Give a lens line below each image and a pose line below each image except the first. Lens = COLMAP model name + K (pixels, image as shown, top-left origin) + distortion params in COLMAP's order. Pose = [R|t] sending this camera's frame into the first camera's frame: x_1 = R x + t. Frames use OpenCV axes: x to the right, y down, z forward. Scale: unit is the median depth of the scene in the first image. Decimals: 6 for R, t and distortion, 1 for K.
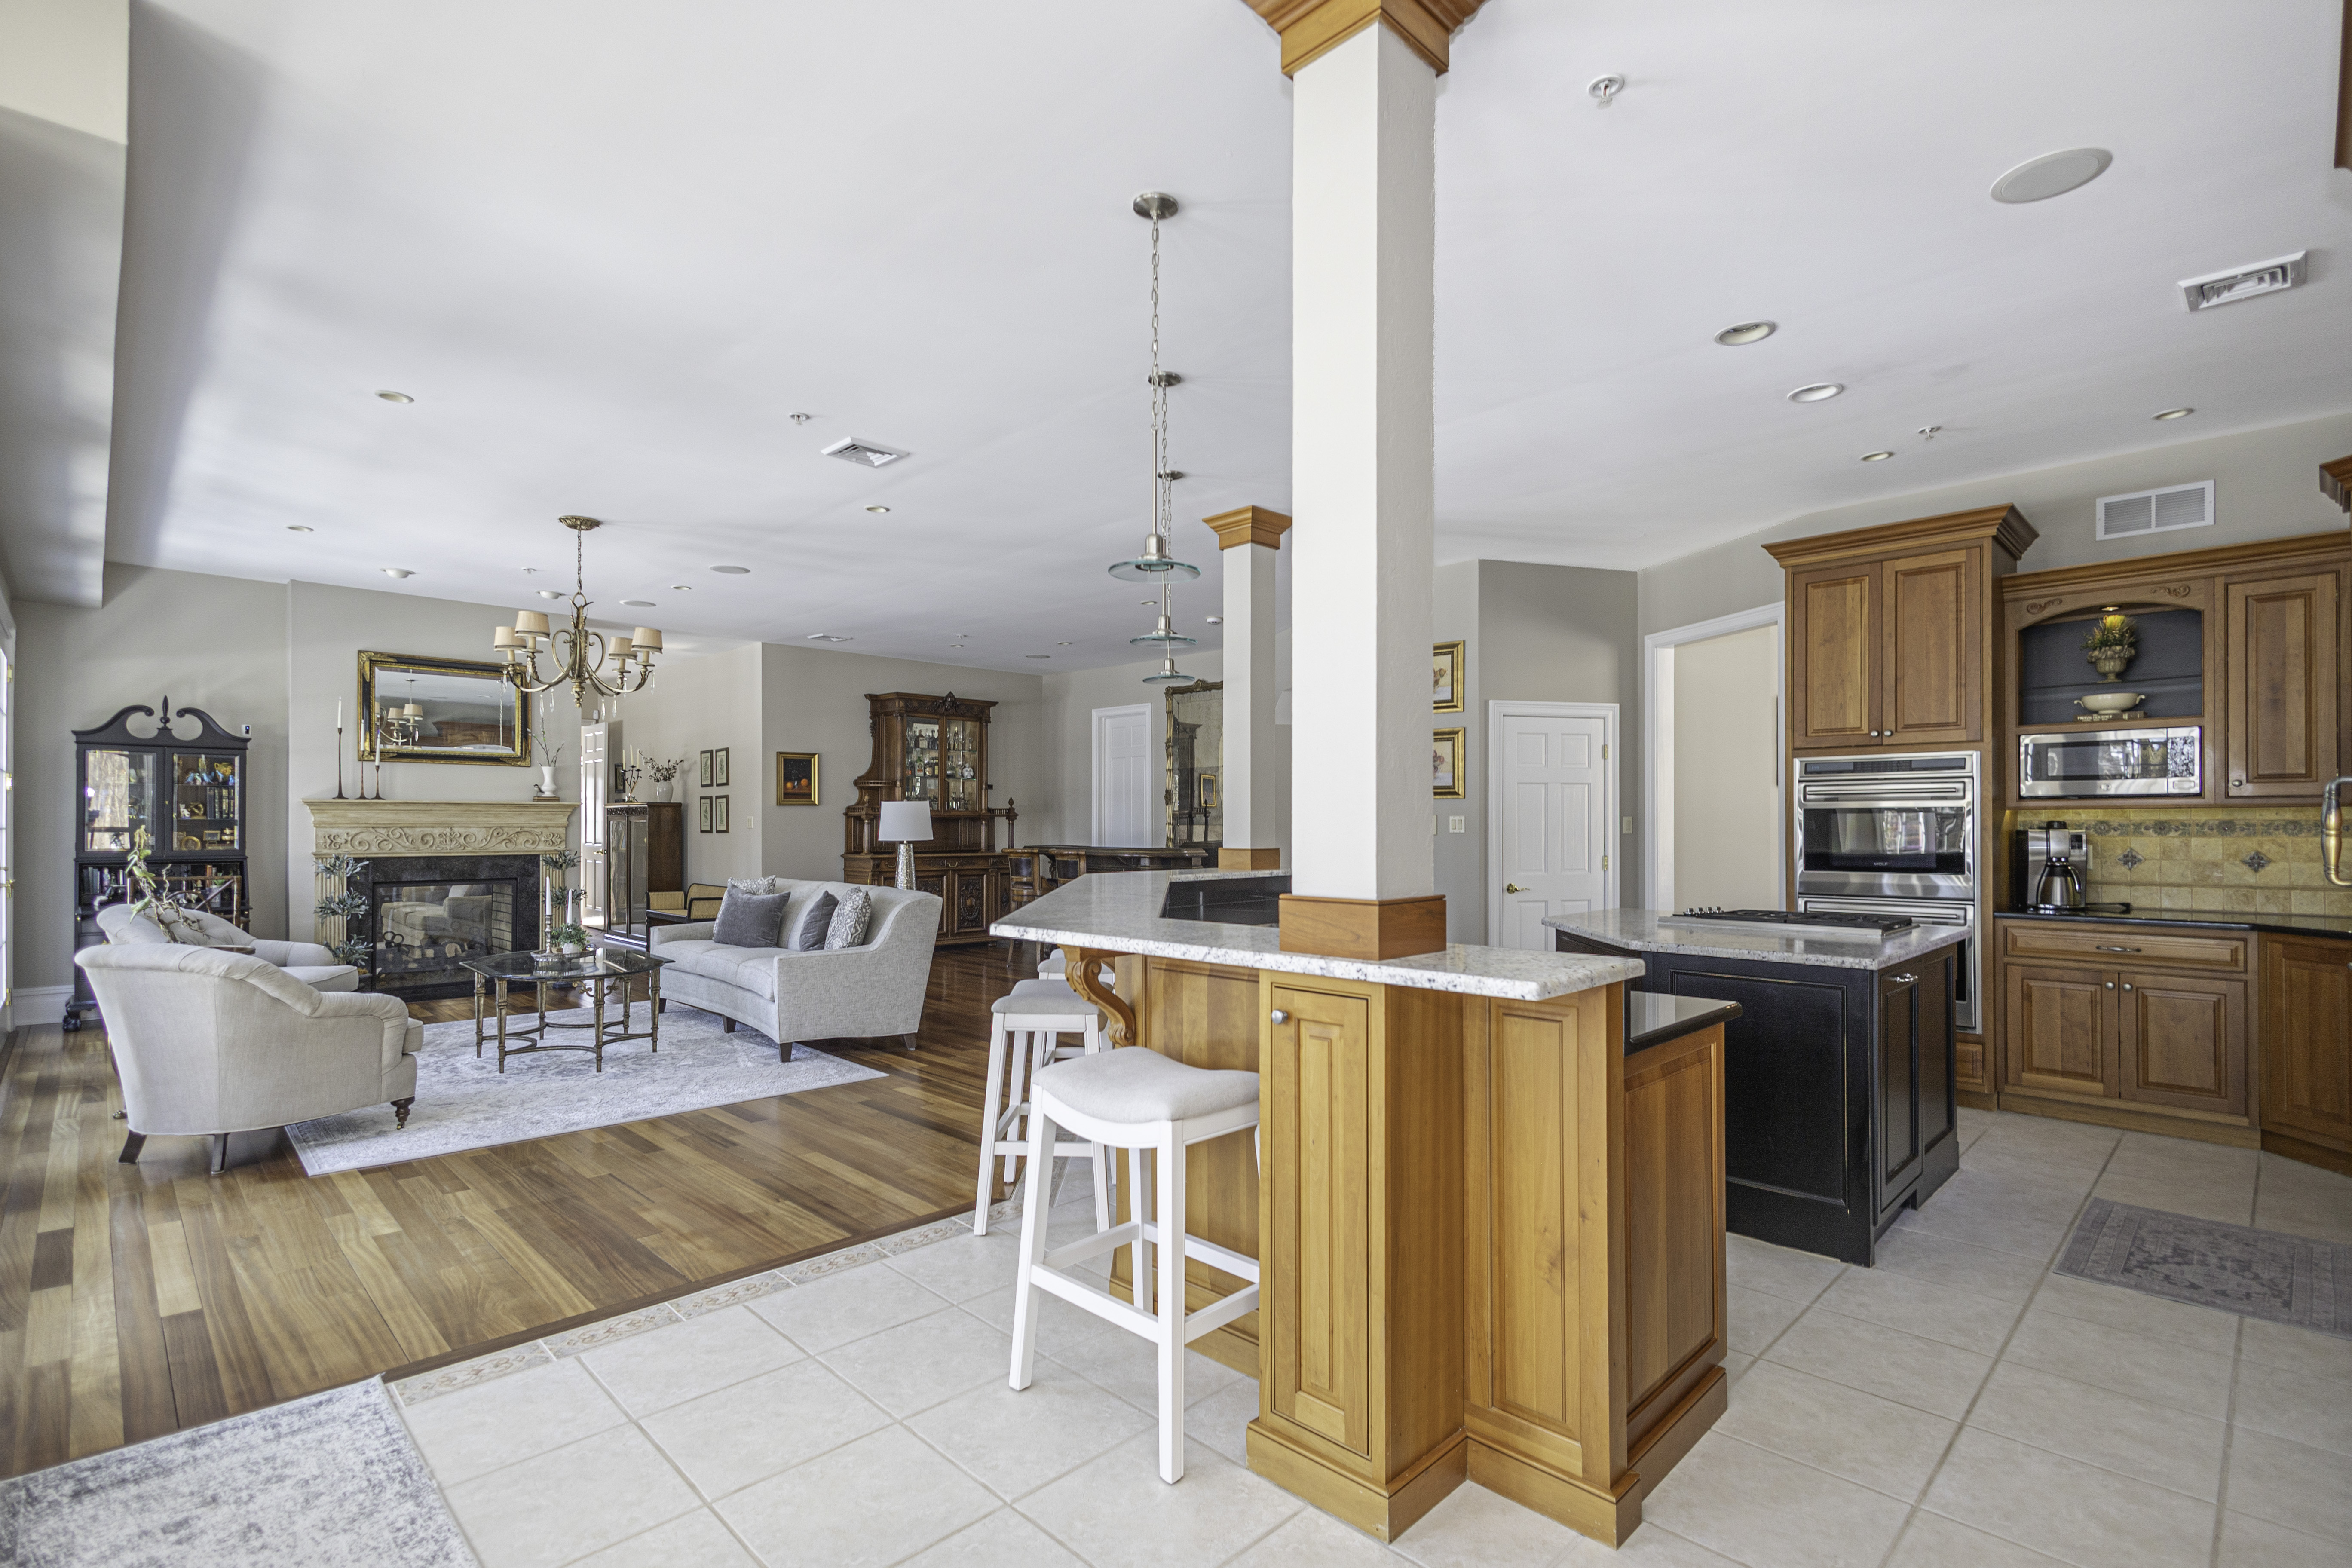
lens RADIAL K [[1085.3, 0, 1170.4], [0, 1085.3, 807.1], [0, 0, 1]] dist [0.008639, -0.002421]
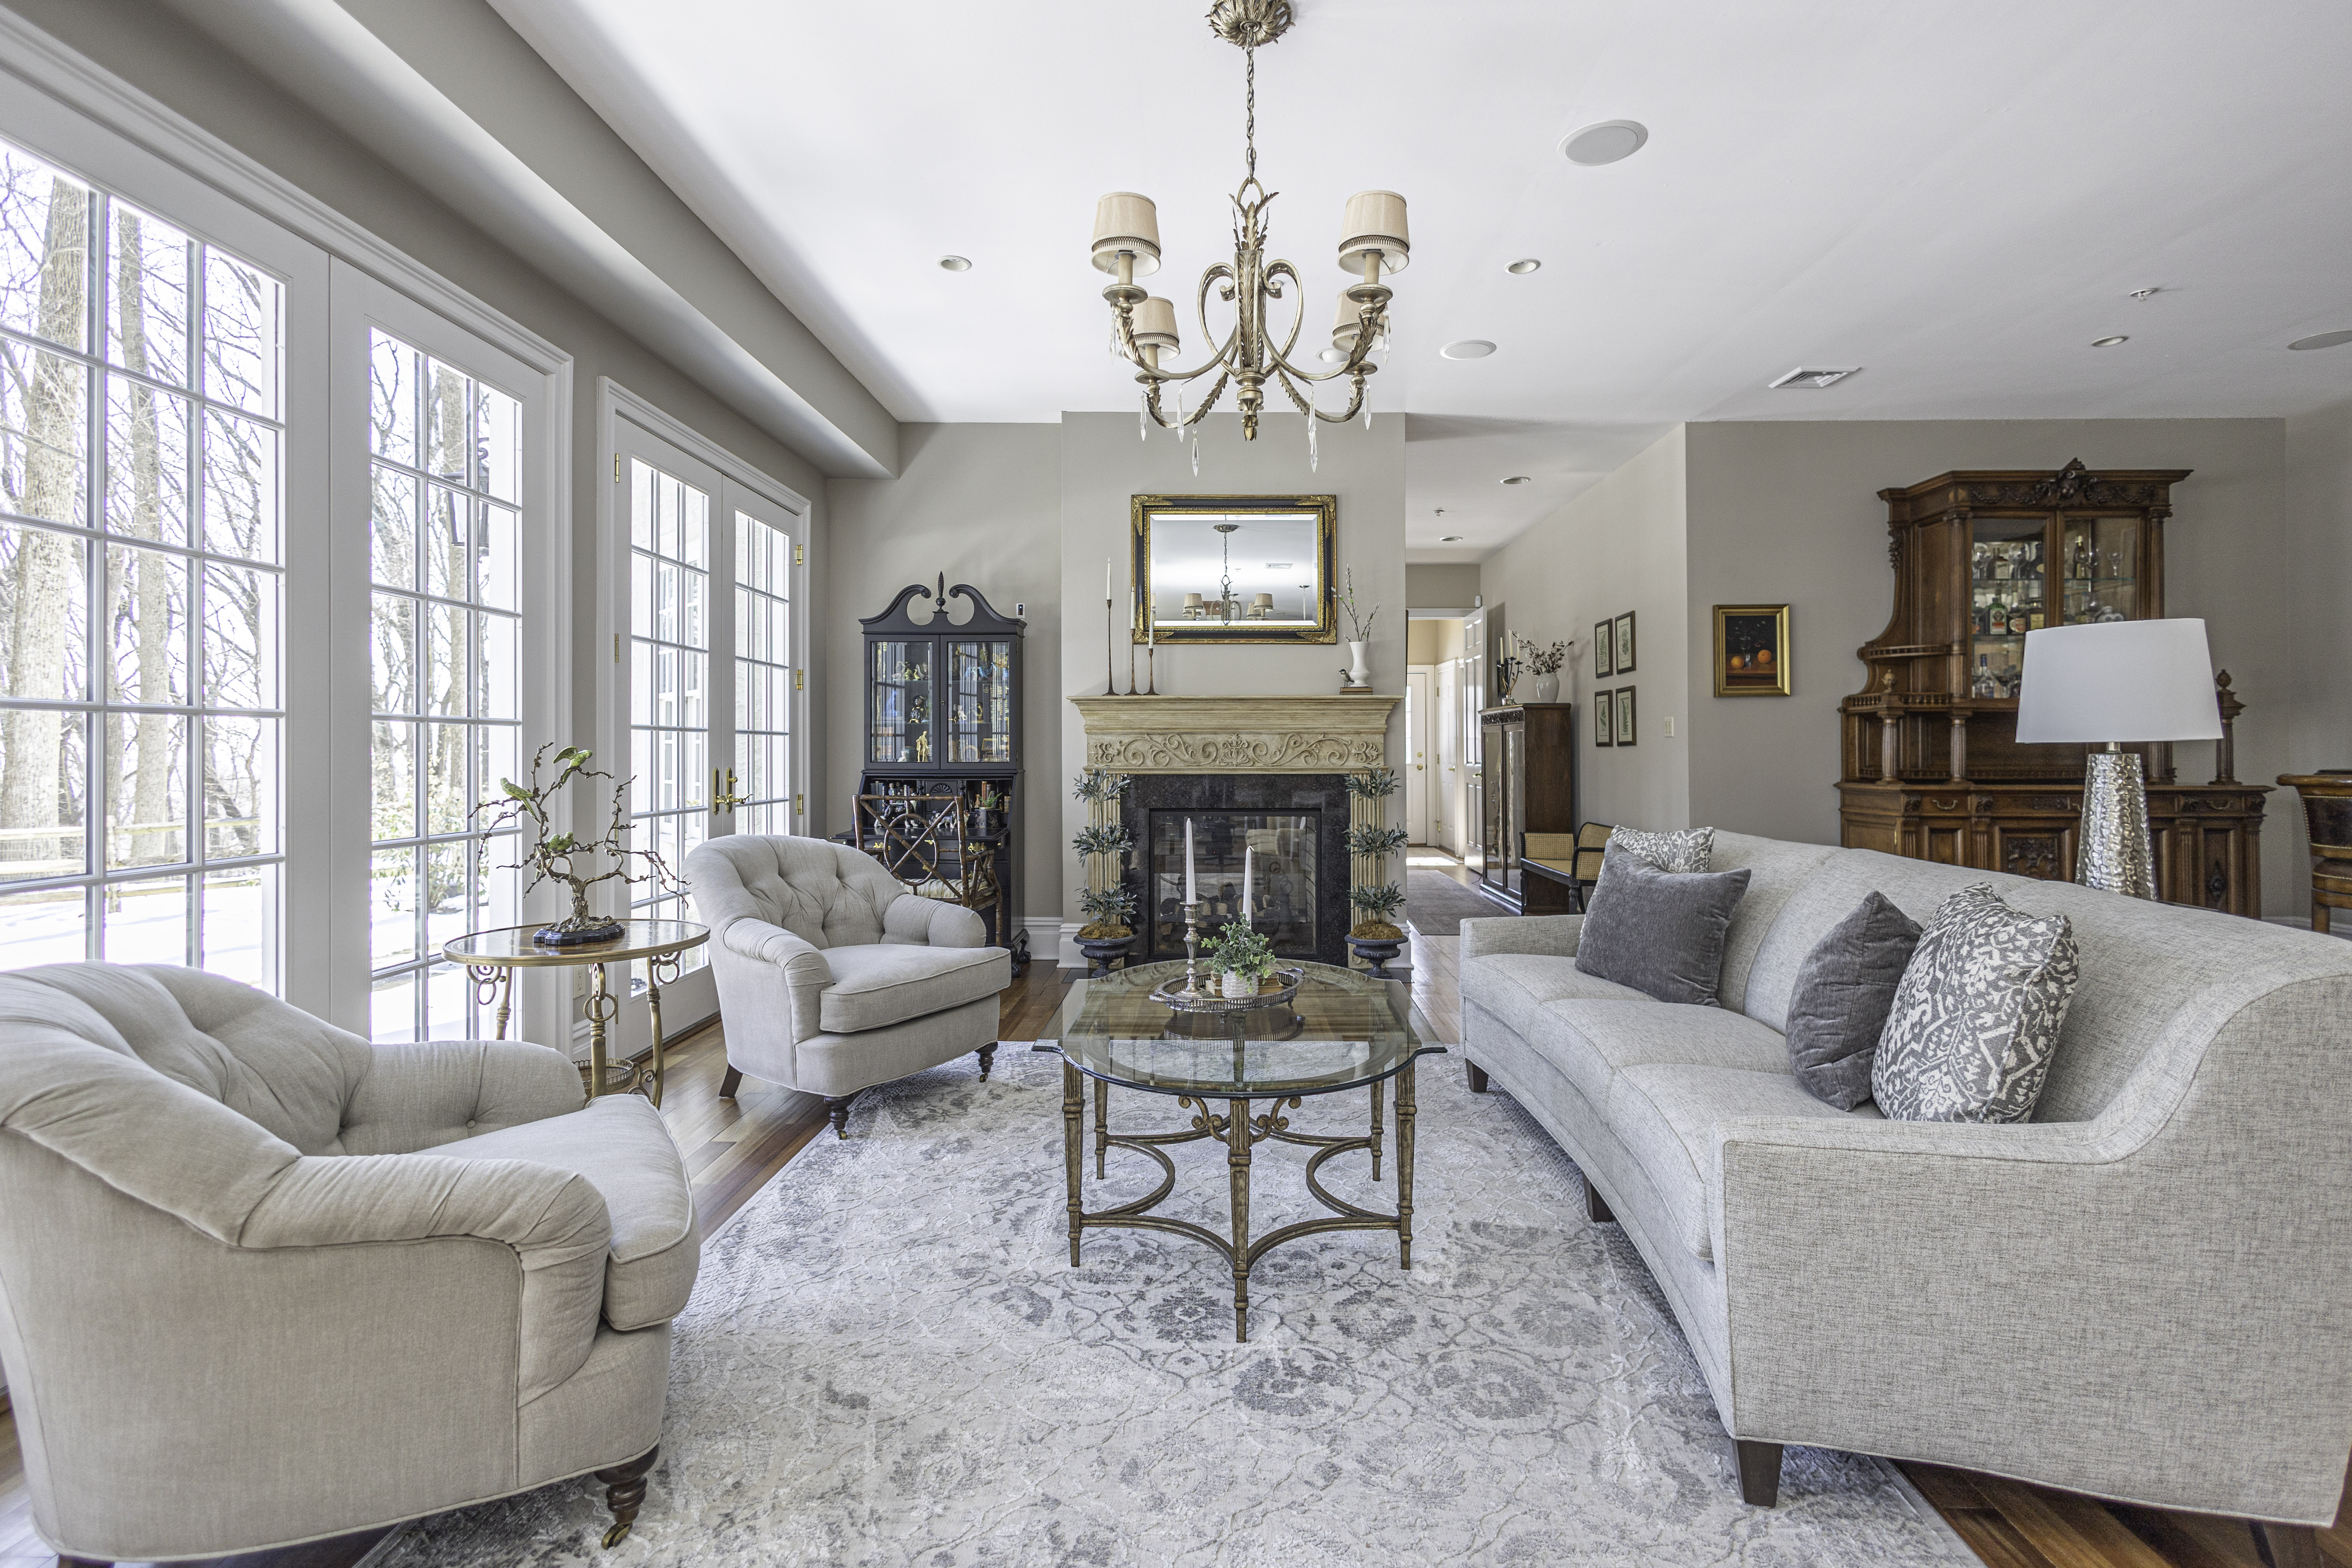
lens RADIAL K [[1085.3, 0, 1225.2], [0, 1085.3, 746.0], [0, 0, 1]] dist [0.008639, -0.002421]
pose [[0.717728, -0.005561, -0.696301, -0.176161], [0.012837, 0.999904, 0.005246, 0.022395], [0.696205, -0.012704, 0.717731, 0.485076]]
